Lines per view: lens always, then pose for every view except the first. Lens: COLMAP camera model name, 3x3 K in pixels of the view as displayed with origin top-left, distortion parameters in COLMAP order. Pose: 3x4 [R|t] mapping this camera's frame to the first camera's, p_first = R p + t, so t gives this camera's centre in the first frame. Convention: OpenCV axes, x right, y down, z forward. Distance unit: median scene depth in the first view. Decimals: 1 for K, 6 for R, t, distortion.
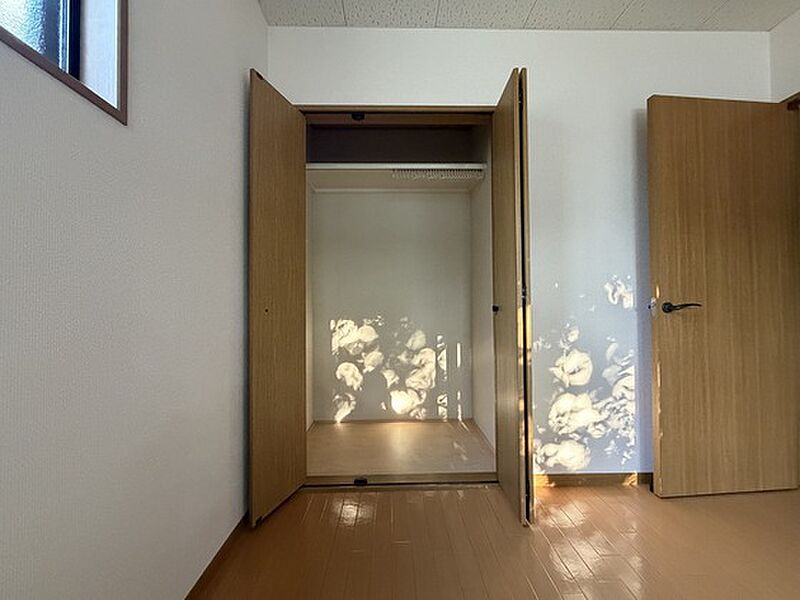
lens RADIAL K [[319.3, 0, 398.5], [0, 319.3, 302.2], [0, 0, 1]] dist [-0.002068, -0.000276]
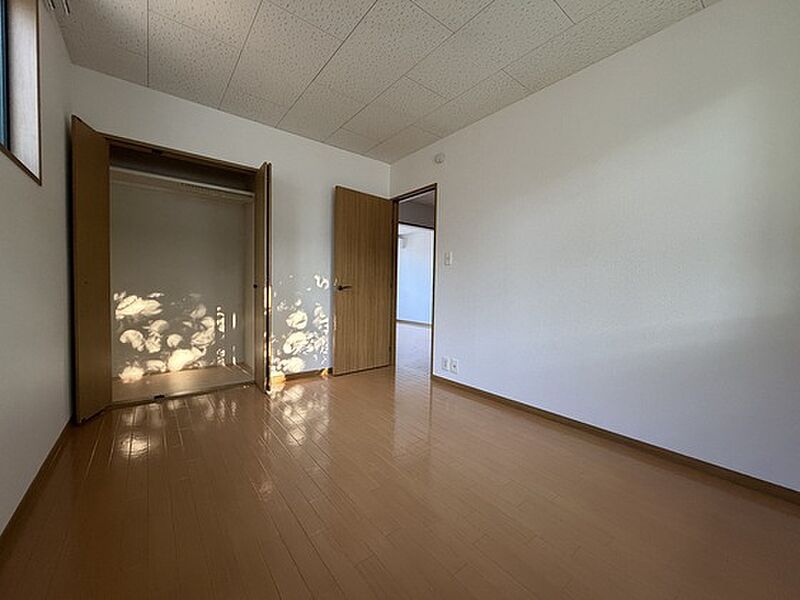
lens RADIAL K [[319.3, 0, 398.5], [0, 319.3, 302.2], [0, 0, 1]] dist [-0.002068, -0.000276]
pose [[0.802728, 0.003439, 0.596335, -0.105511], [-0.031730, 0.998813, 0.036951, 0.012681], [-0.595501, -0.048584, 0.801884, -0.845821]]
